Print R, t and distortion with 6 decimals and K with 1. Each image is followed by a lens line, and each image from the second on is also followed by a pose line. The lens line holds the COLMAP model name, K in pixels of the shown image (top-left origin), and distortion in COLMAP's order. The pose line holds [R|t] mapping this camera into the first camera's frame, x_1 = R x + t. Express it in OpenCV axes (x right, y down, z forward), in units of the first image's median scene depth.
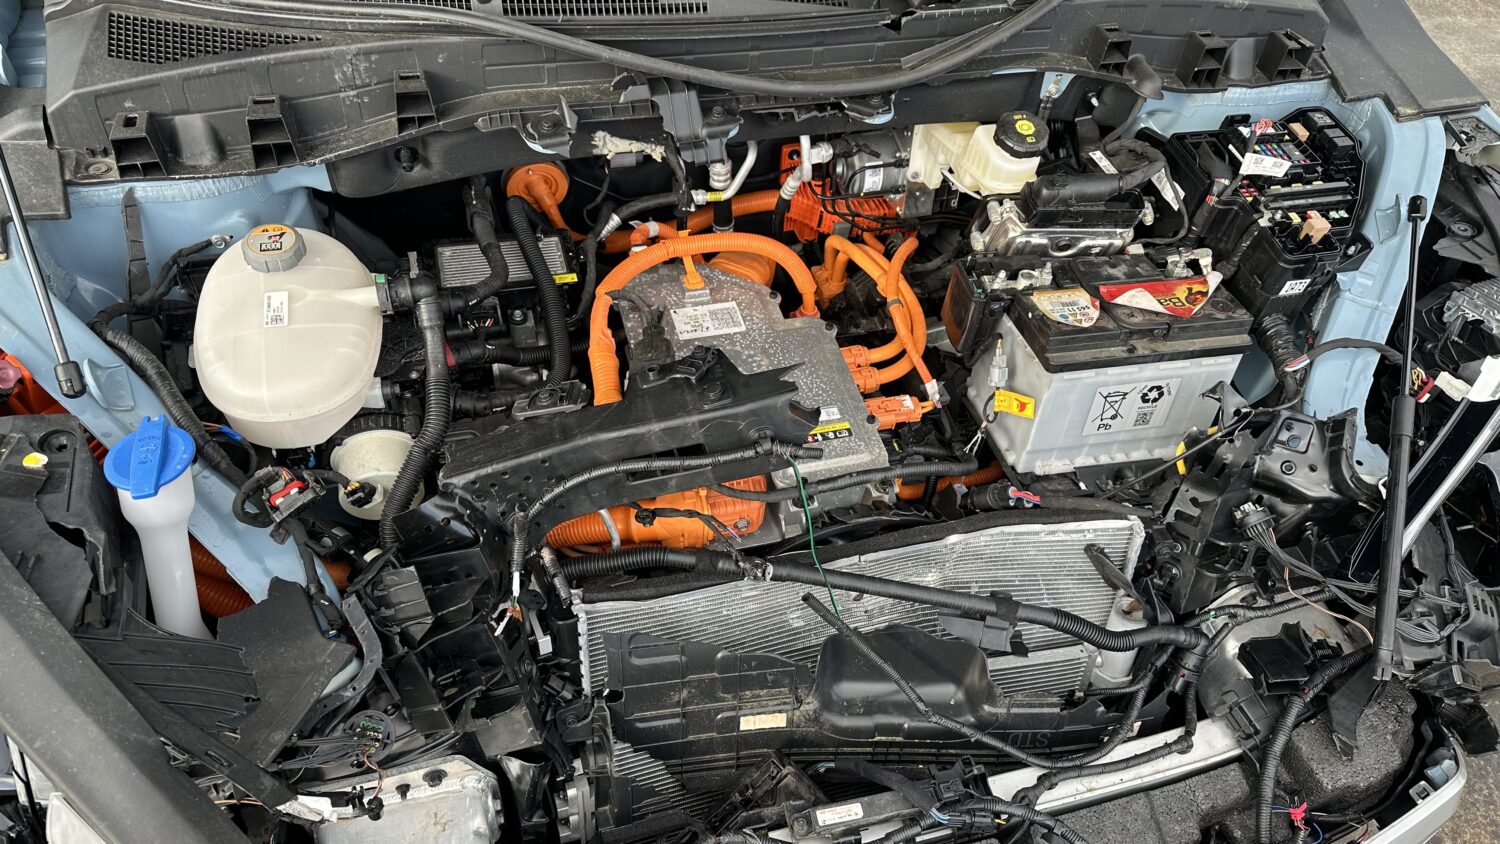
lens RADIAL K [[1056.4, 0, 749.8], [0, 1056.4, 399.4], [0, 0, 1]] dist [0.046884, -0.072730]
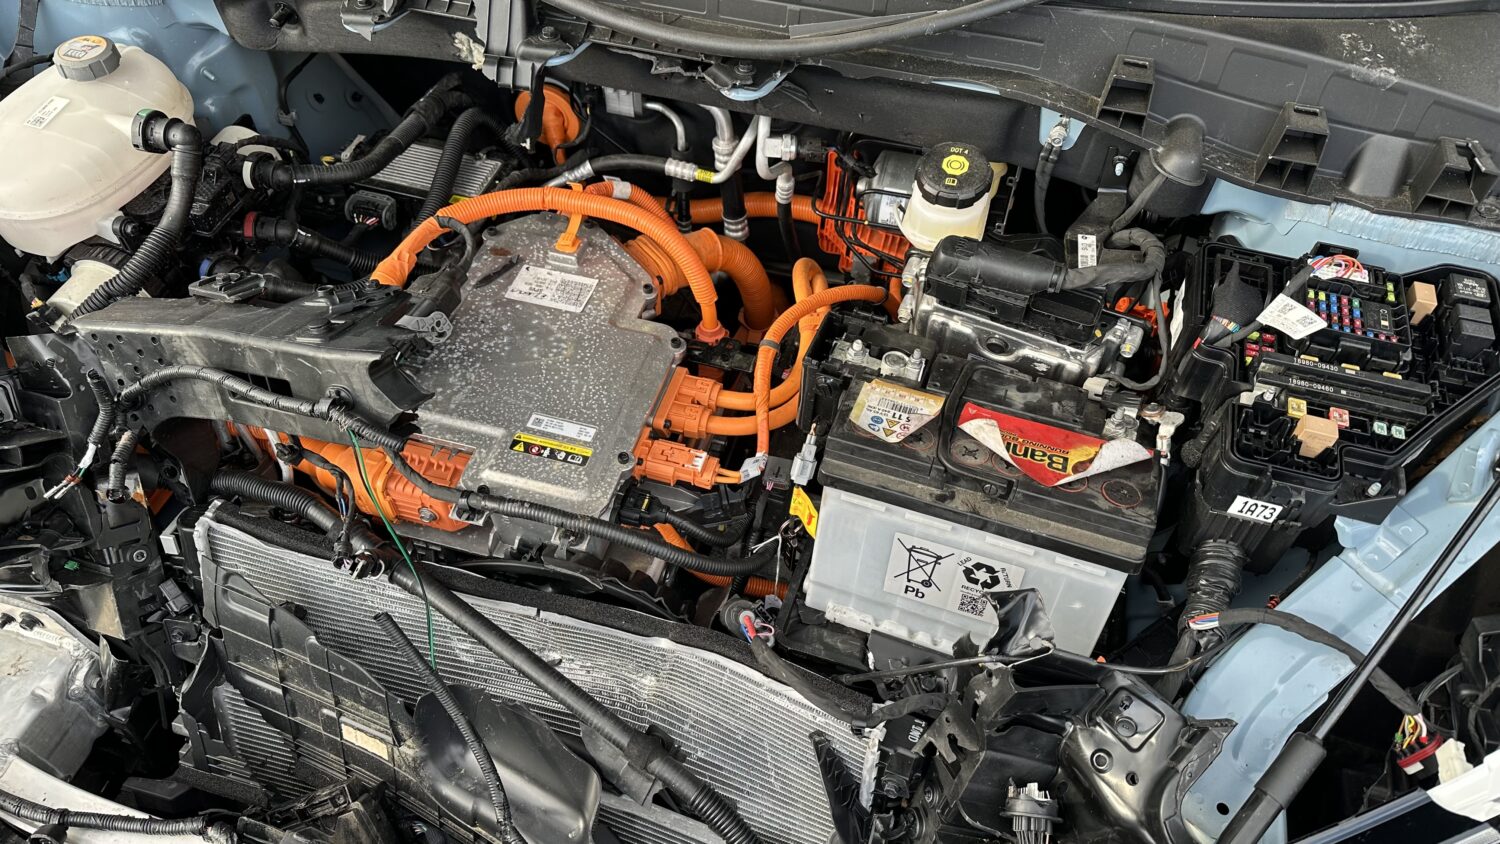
lens RADIAL K [[1056.4, 0, 754.6], [0, 1056.4, 411.6], [0, 0, 1]] dist [0.046884, -0.072730]
pose [[0.853292, 0.344160, -0.391723, 0.487455], [-0.353255, 0.934125, 0.051207, -0.087482], [0.383541, 0.094684, 0.918657, 0.299380]]
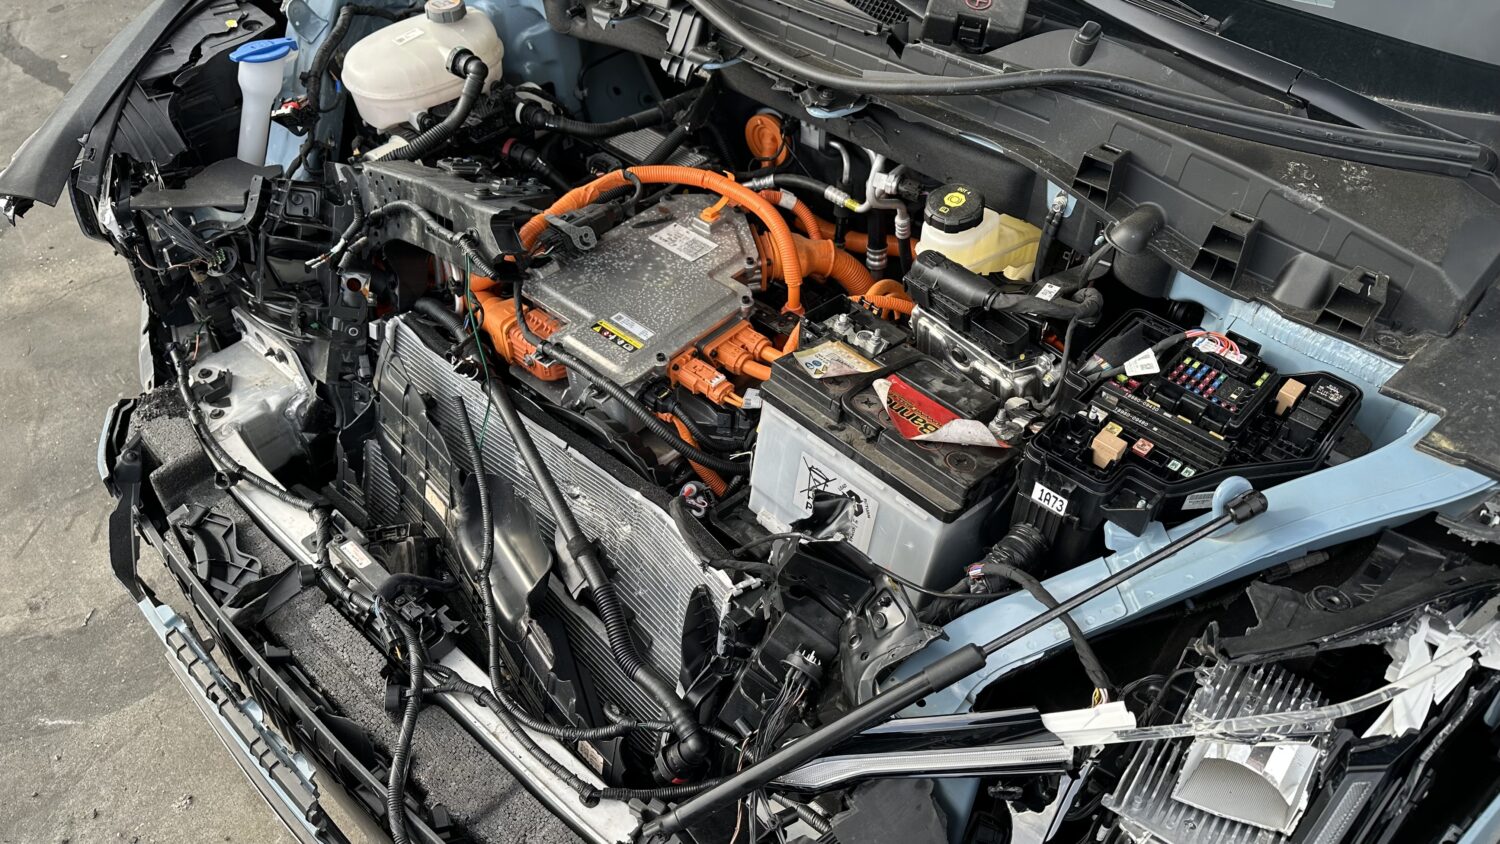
lens RADIAL K [[1056.4, 0, 768.3], [0, 1056.4, 424.8], [0, 0, 1]] dist [0.046884, -0.072730]
pose [[0.544633, 0.521407, -0.656893, 0.876605], [-0.609645, 0.784015, 0.116850, -0.113405], [0.575941, 0.336831, 0.744874, 0.297729]]
